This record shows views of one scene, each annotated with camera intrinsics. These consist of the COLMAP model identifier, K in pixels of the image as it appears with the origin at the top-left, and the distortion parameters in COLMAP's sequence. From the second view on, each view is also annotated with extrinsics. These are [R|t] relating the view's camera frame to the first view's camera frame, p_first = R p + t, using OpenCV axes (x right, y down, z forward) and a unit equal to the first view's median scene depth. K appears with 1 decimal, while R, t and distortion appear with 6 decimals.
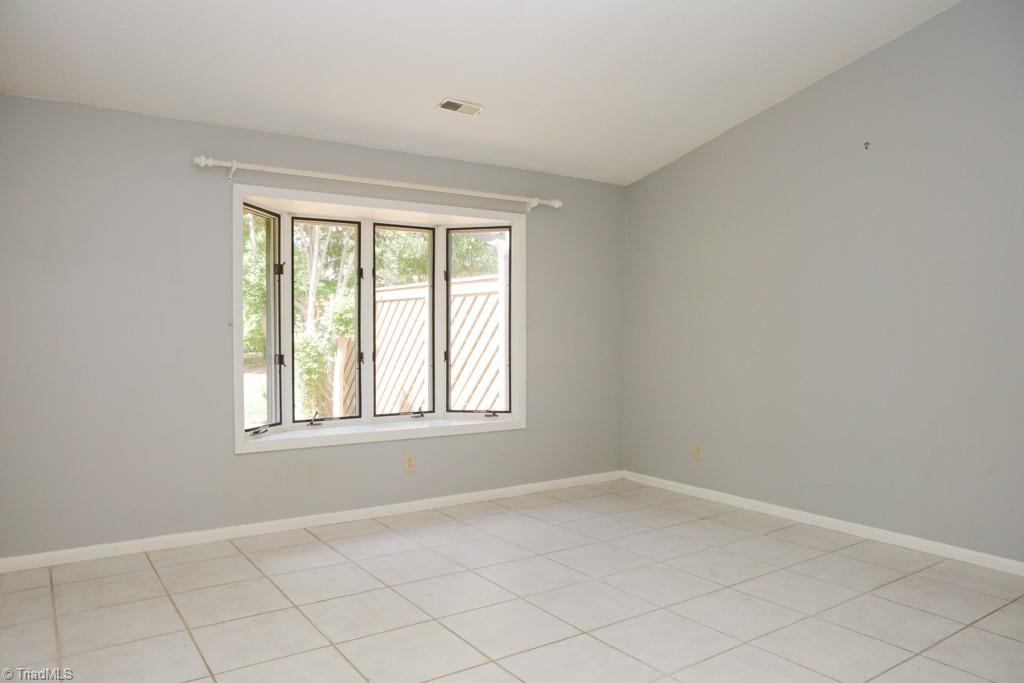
lens RADIAL K [[706.8, 0, 513.0], [0, 706.8, 339.5], [0, 0, 1]] dist [-0.053781, 0.003459]
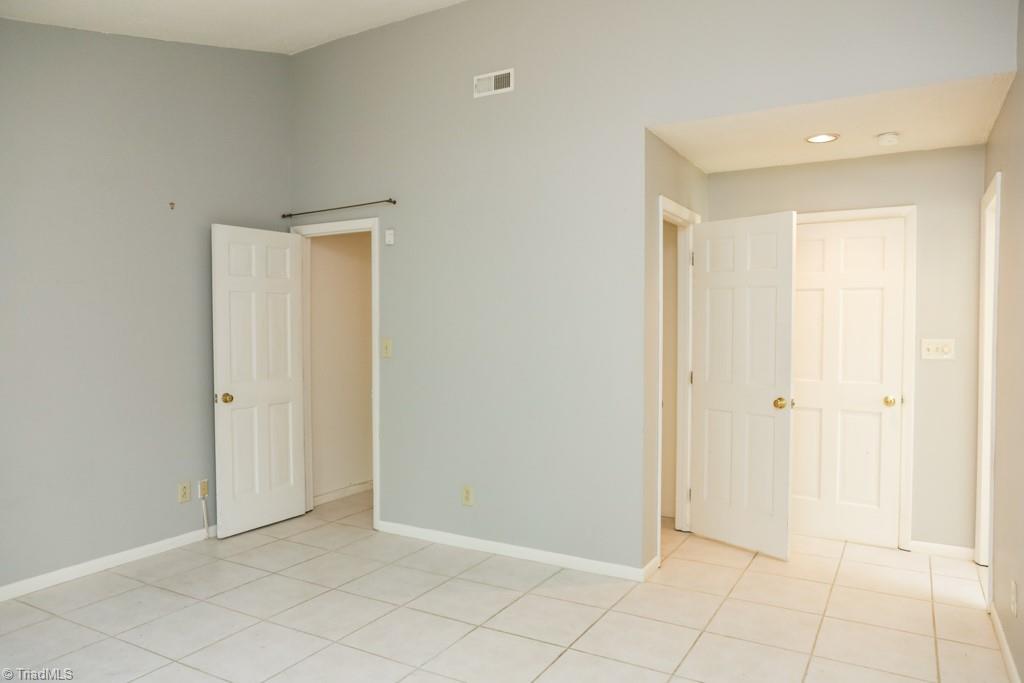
lens RADIAL K [[706.8, 0, 511.6], [0, 706.8, 341.4], [0, 0, 1]] dist [-0.053781, 0.003459]
pose [[-0.434533, -0.018834, 0.900459, -0.598083], [0.023344, 0.999210, 0.032165, -0.043934], [-0.900353, 0.034997, -0.433750, 0.975439]]
